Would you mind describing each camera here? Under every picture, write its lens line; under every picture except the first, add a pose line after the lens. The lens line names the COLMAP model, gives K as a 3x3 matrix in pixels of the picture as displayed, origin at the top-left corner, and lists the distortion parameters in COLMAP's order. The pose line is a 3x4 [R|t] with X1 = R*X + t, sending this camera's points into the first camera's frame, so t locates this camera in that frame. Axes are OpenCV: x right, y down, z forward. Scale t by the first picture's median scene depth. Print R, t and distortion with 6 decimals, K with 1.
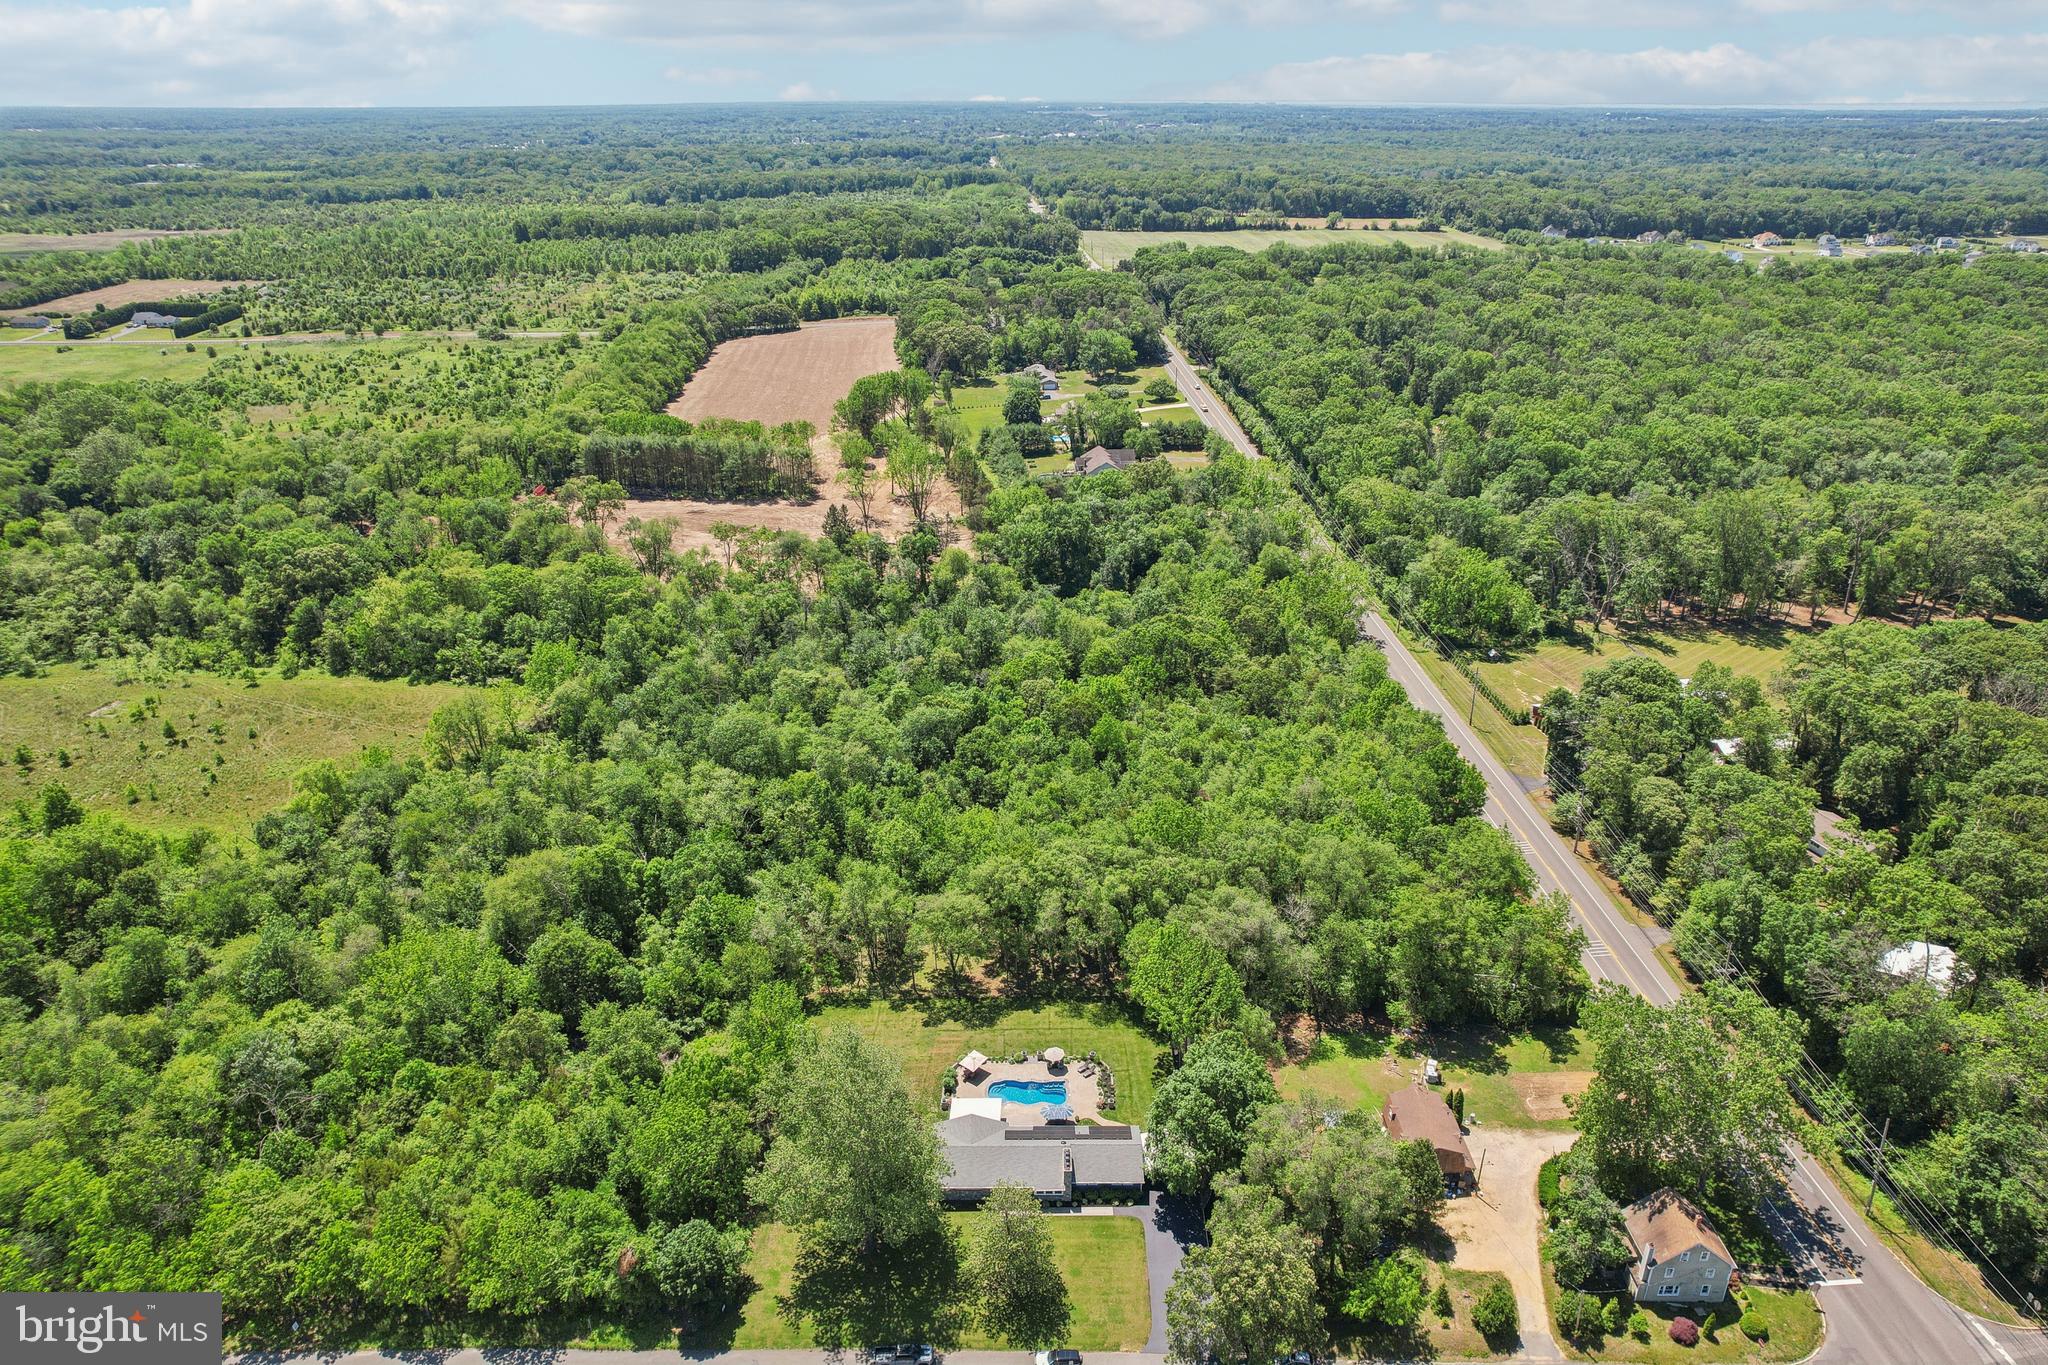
lens RADIAL K [[1320.4, 0, 1037.0], [0, 1320.4, 662.0], [0, 0, 1]] dist [-0.085061, 0.078965]
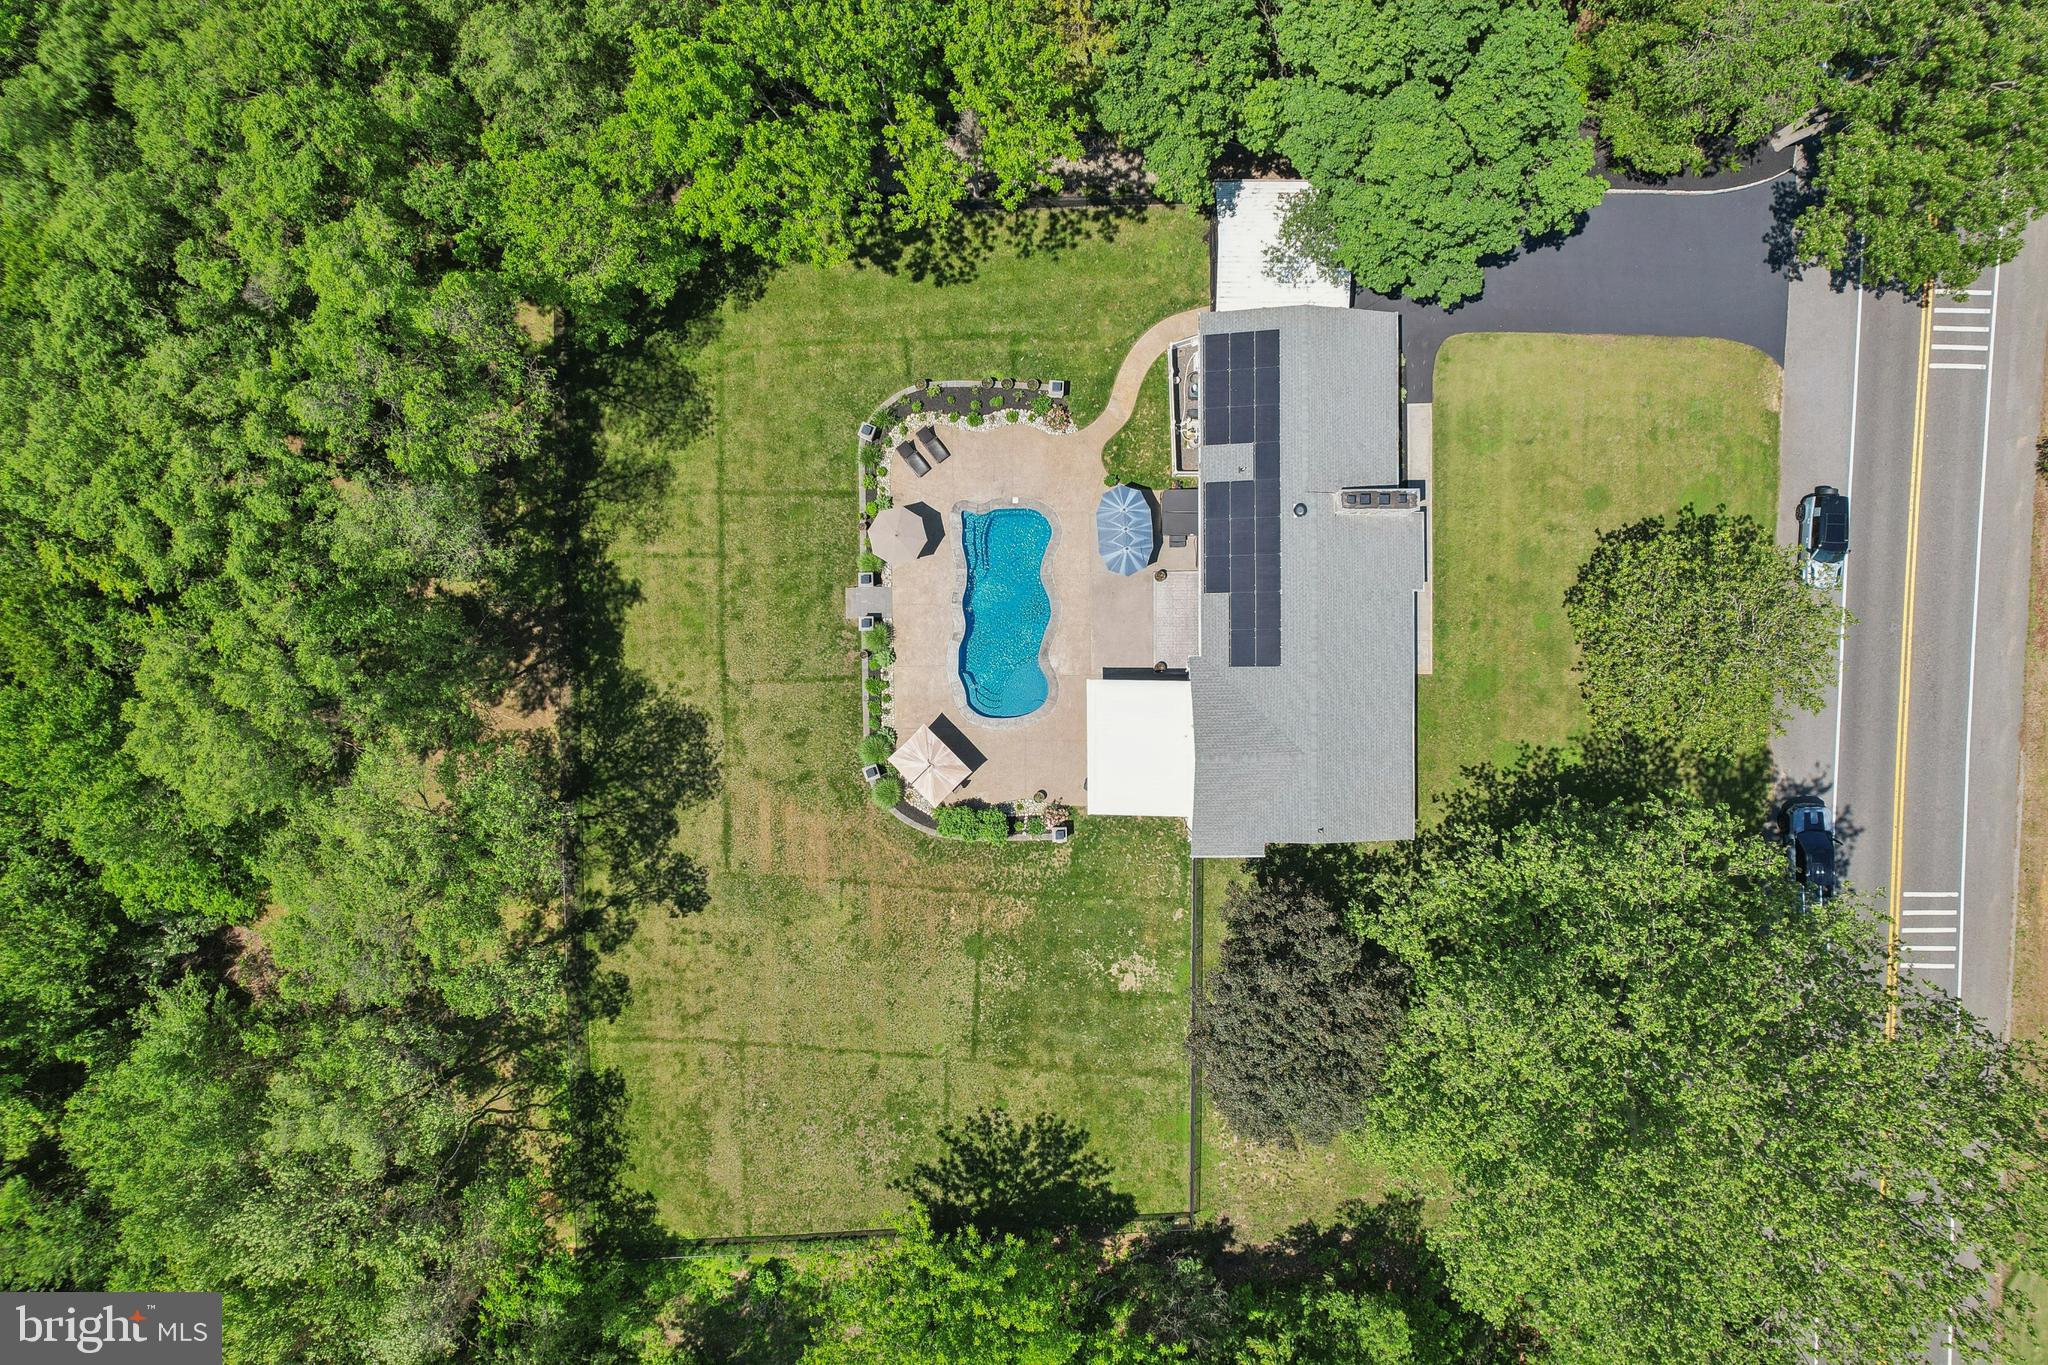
lens RADIAL K [[1308.8, 0, 1036.7], [0, 1308.8, 680.1], [0, 0, 1]] dist [-0.068017, 0.055838]
pose [[-0.012763, -0.999836, 0.012836, -0.016886], [0.394159, 0.006767, 0.919017, -0.006579], [-0.918954, 0.016789, 0.394008, 0.446106]]
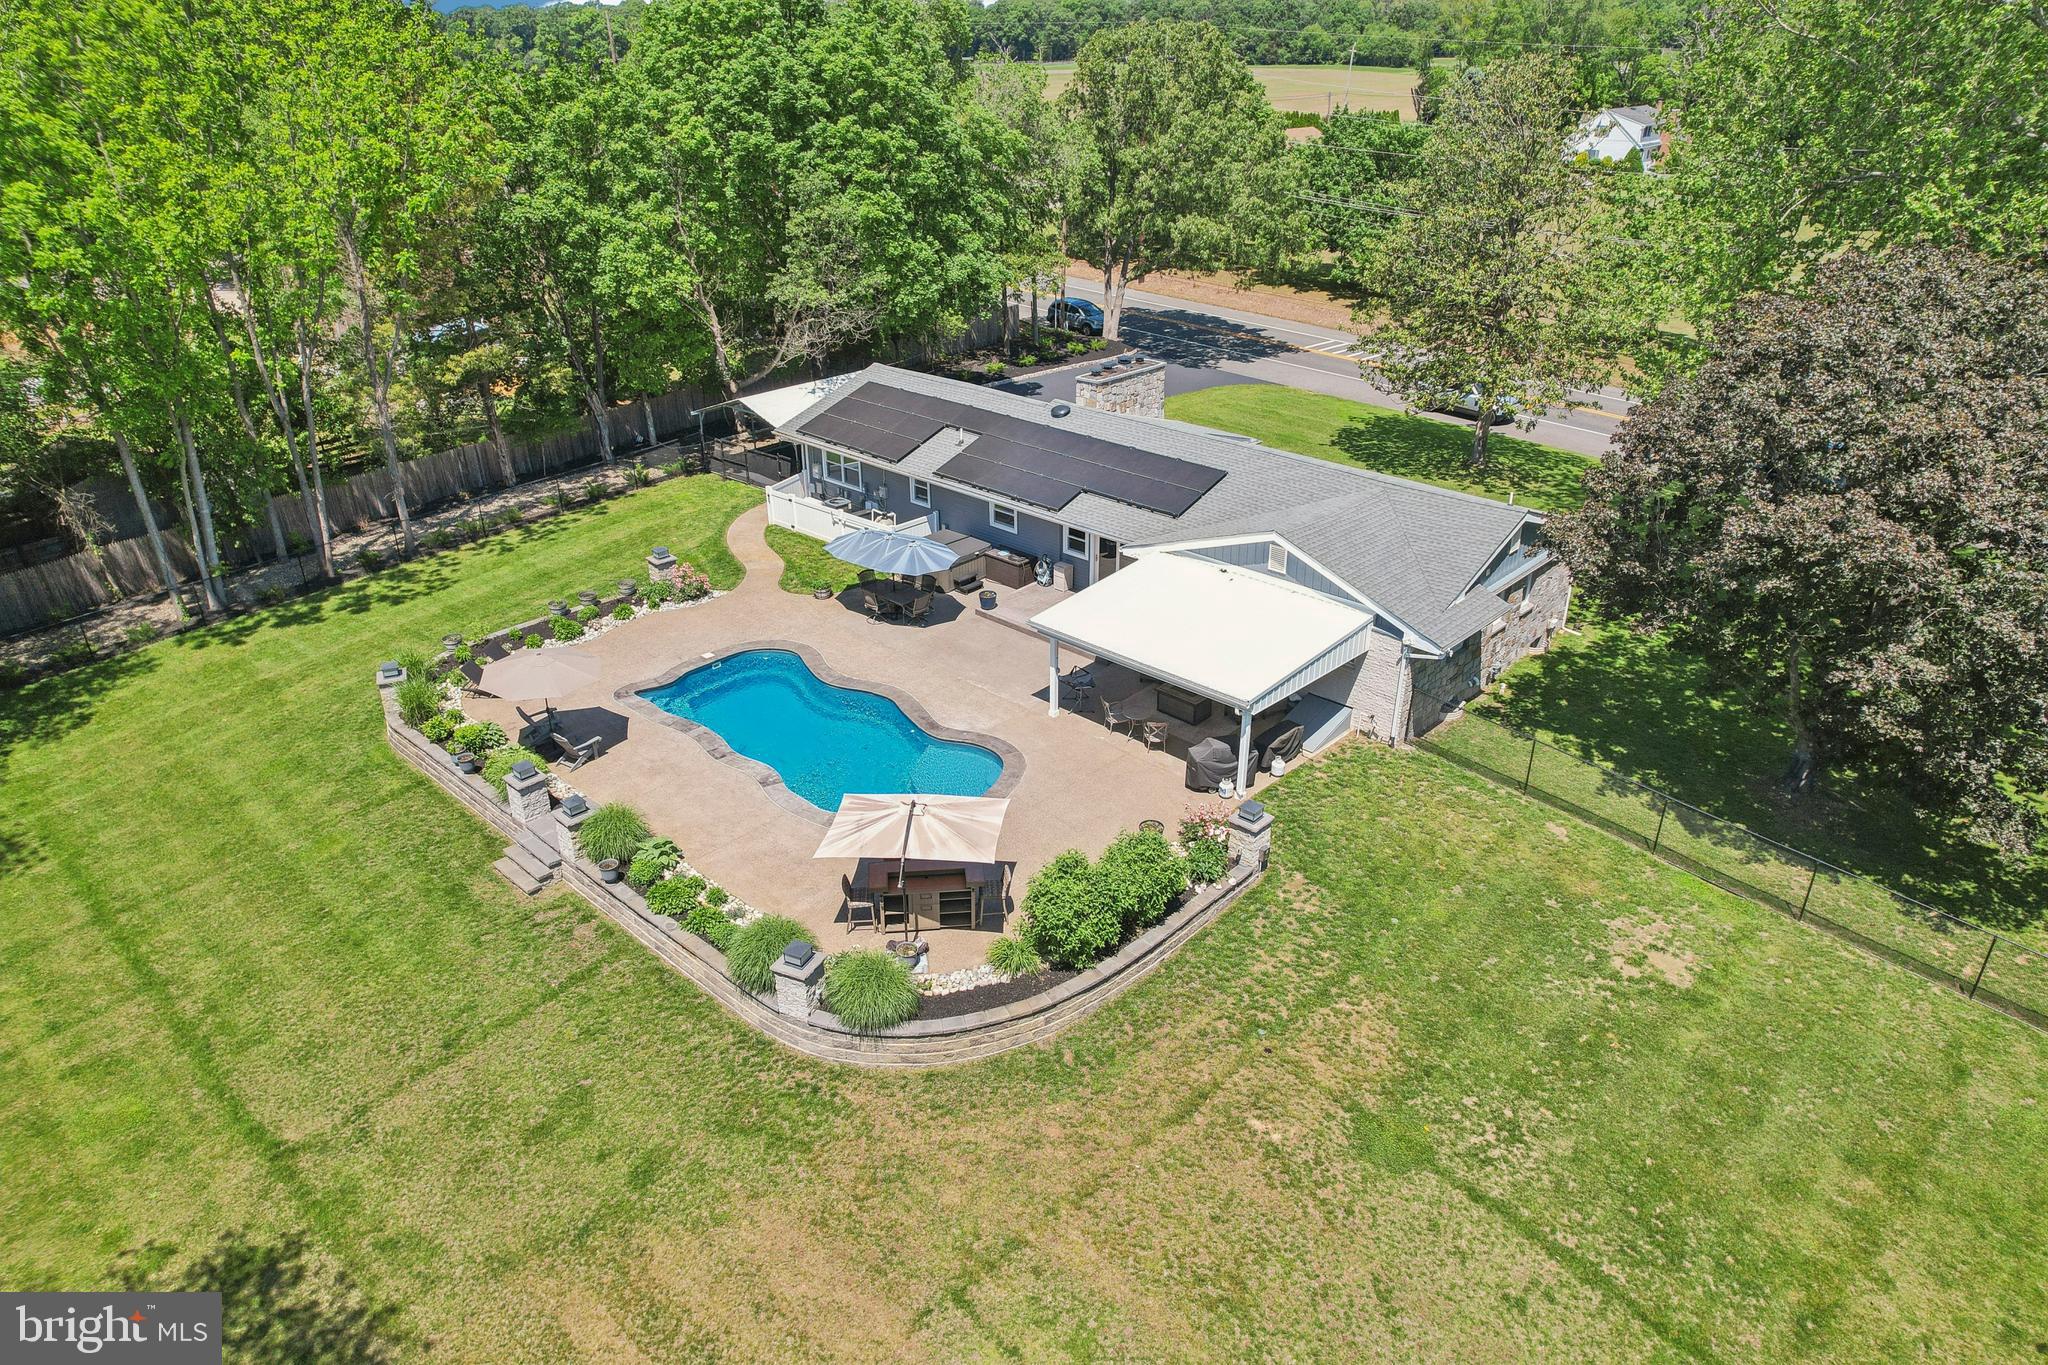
lens RADIAL K [[1320.4, 0, 1037.0], [0, 1320.4, 662.0], [0, 0, 1]] dist [-0.085061, 0.078965]
pose [[-0.735329, -0.293601, 0.610811, -0.074679], [0.273064, 0.696532, 0.663535, 0.108392], [-0.620264, 0.654707, -0.432008, 0.557317]]
